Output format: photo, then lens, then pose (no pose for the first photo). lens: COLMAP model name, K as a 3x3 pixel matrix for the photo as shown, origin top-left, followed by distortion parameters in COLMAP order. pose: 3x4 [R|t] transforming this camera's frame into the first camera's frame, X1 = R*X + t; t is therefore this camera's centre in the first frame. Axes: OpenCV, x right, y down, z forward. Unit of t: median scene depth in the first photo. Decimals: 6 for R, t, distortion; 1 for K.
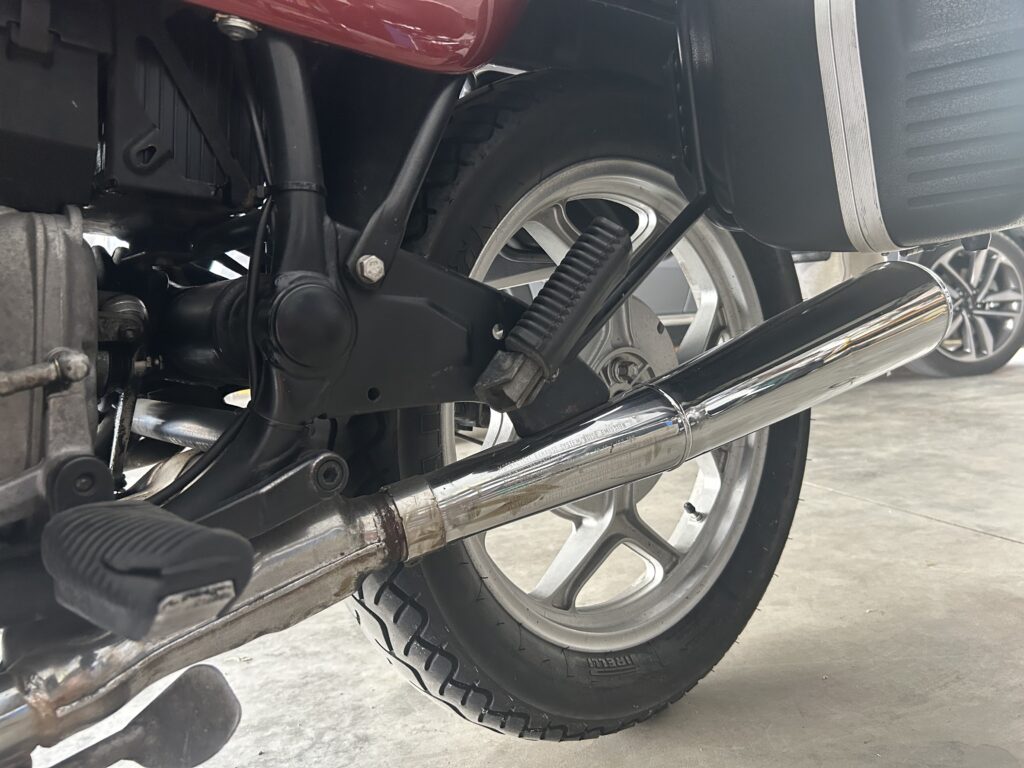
lens RADIAL K [[770.0, 0, 508.9], [0, 770.0, 379.1], [0, 0, 1]] dist [0.036244, -0.040861]
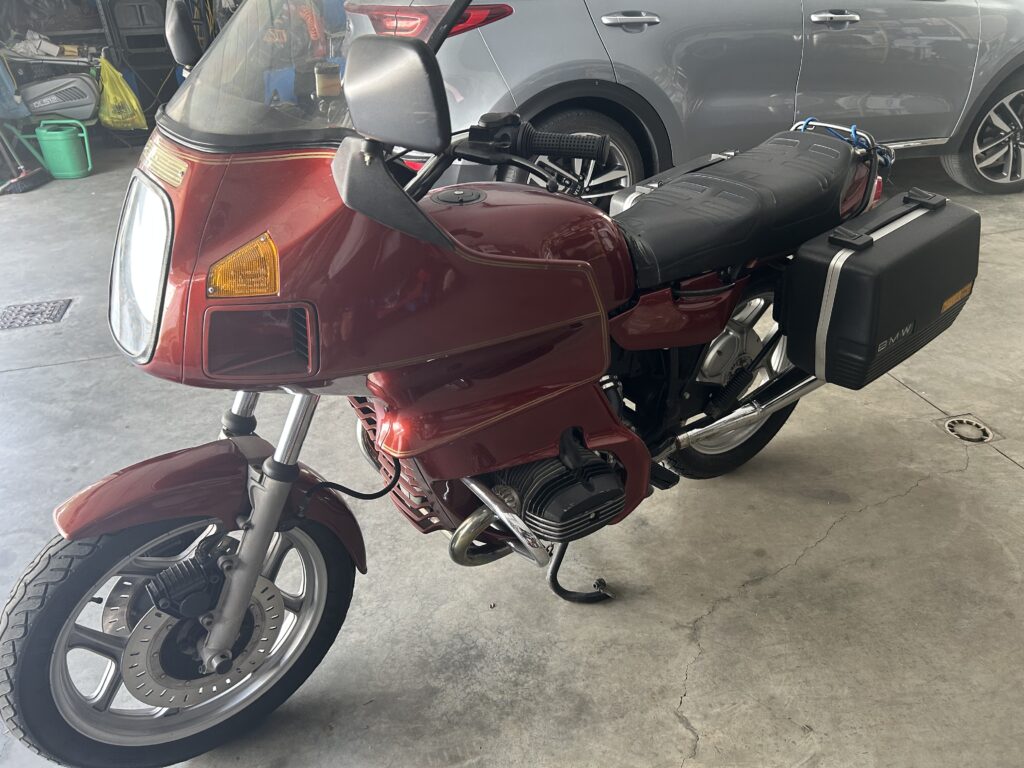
lens RADIAL K [[770.0, 0, 508.9], [0, 770.0, 379.1], [0, 0, 1]] dist [0.036244, -0.040861]
pose [[0.995725, 0.071286, -0.058733, -0.456797], [-0.039780, 0.904861, 0.423845, -0.998149], [0.083360, -0.419696, 0.903829, -1.421358]]
